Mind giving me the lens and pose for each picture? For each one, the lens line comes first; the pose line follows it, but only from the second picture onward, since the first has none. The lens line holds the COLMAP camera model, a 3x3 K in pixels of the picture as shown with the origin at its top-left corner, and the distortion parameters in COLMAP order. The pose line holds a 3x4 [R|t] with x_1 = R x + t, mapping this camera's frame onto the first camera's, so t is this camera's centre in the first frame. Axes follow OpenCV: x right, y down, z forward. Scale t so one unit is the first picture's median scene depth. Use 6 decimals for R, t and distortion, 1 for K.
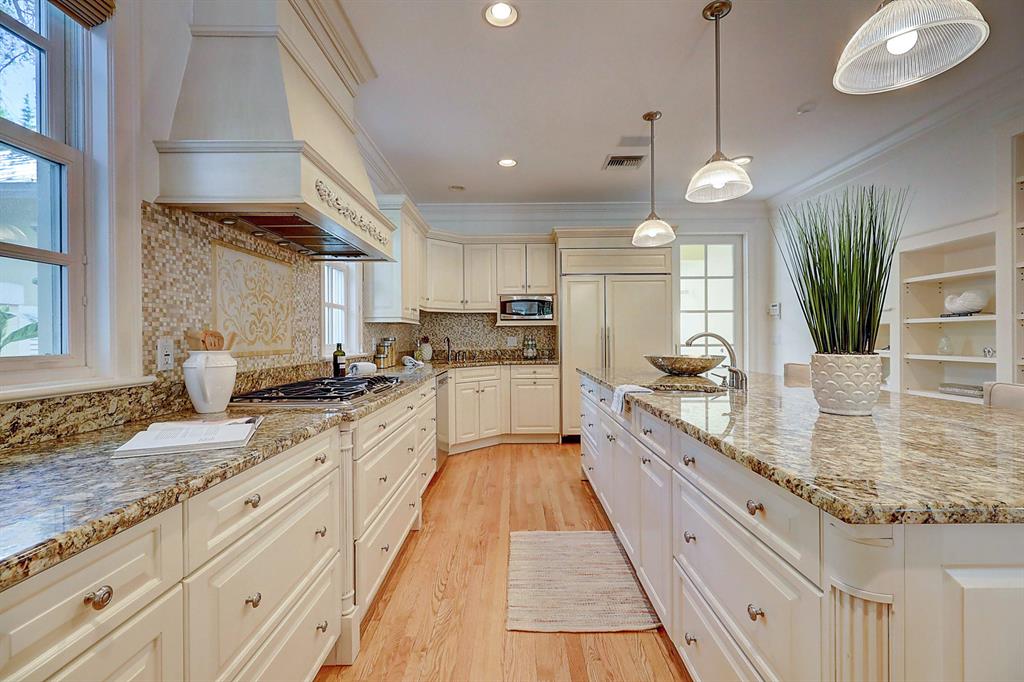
lens RADIAL K [[463.0, 0, 512.1], [0, 463.0, 338.6], [0, 0, 1]] dist [-0.001973, 0.001521]
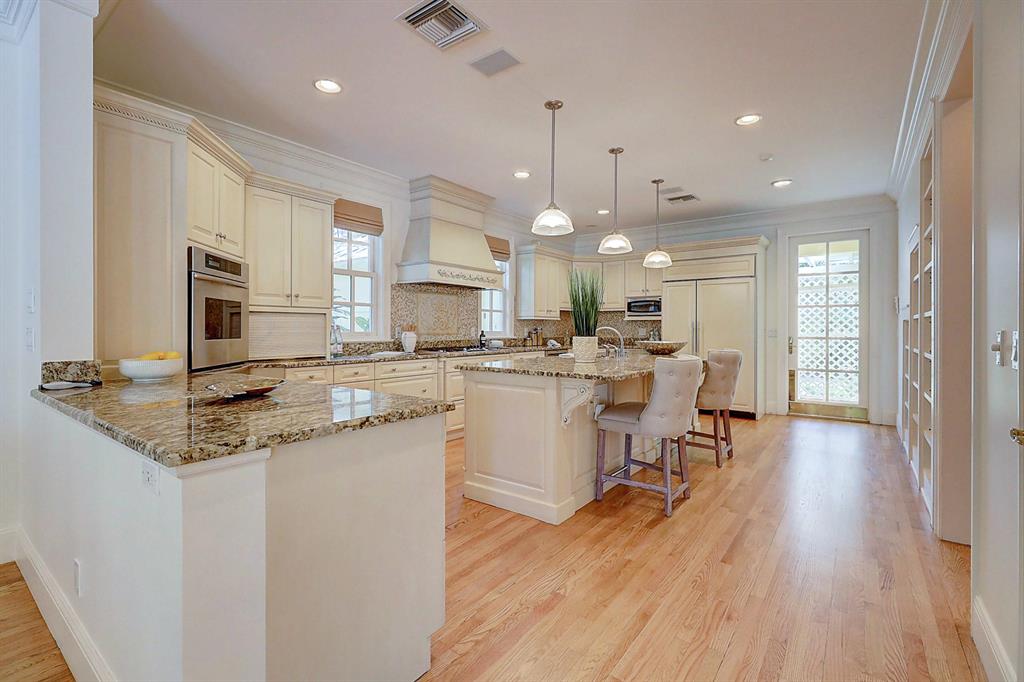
lens RADIAL K [[463.0, 0, 503.6], [0, 463.0, 331.5], [0, 0, 1]] dist [-0.001973, 0.001521]
pose [[0.791599, 0.010958, -0.610943, 0.928223], [-0.008837, 0.999940, 0.006485, 0.000225], [0.610977, 0.000265, 0.791648, -0.552694]]
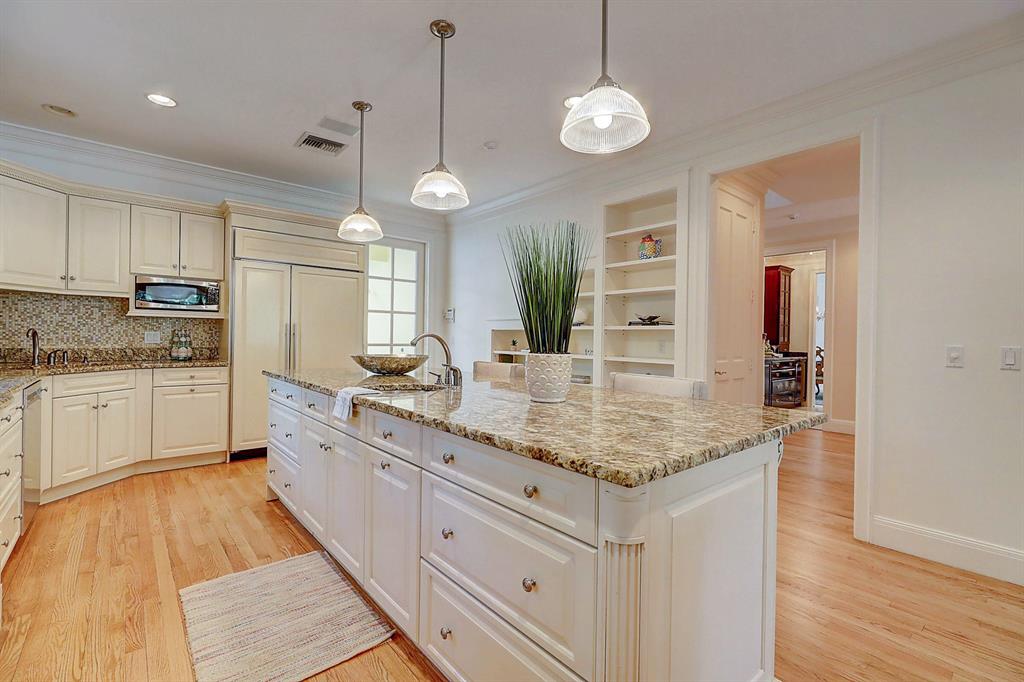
lens RADIAL K [[463.0, 0, 522.3], [0, 463.0, 338.6], [0, 0, 1]] dist [-0.001973, 0.001521]
pose [[0.749691, 0.018222, 0.661537, -0.087172], [-0.019665, 0.999793, -0.005255, 0.000460], [-0.661496, -0.009069, 0.749894, 0.062492]]
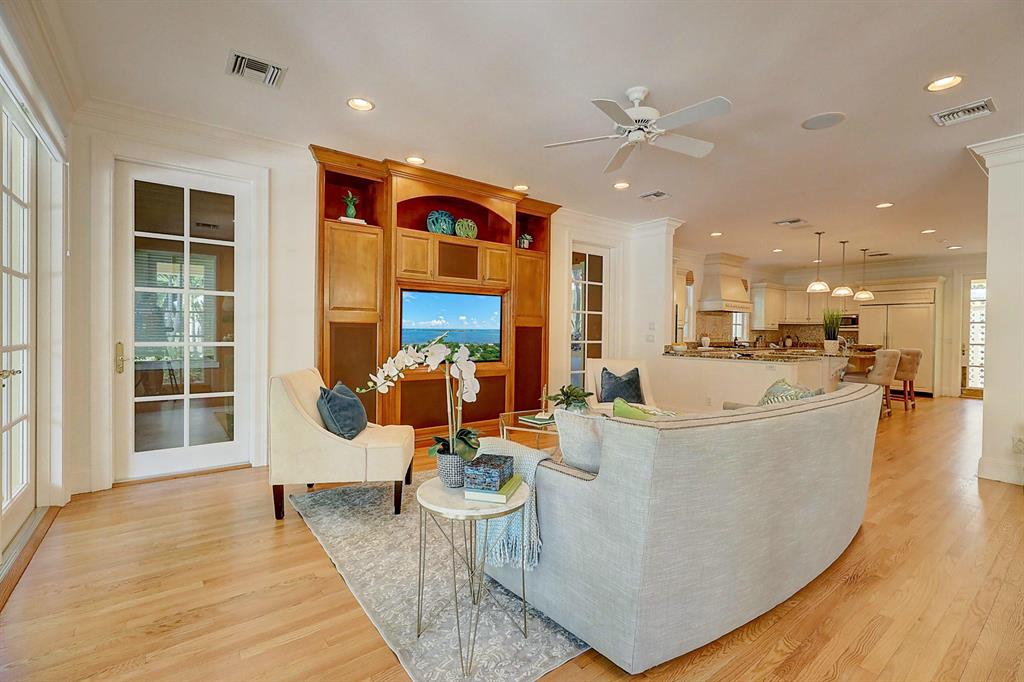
lens RADIAL K [[463.0, 0, 501.2], [0, 463.0, 339.5], [0, 0, 1]] dist [-0.001973, 0.001521]
pose [[0.602689, 0.024061, -0.797614, 1.277536], [-0.017518, 0.999703, 0.016921, 0.003241], [0.797784, 0.003775, 0.602931, -2.394148]]
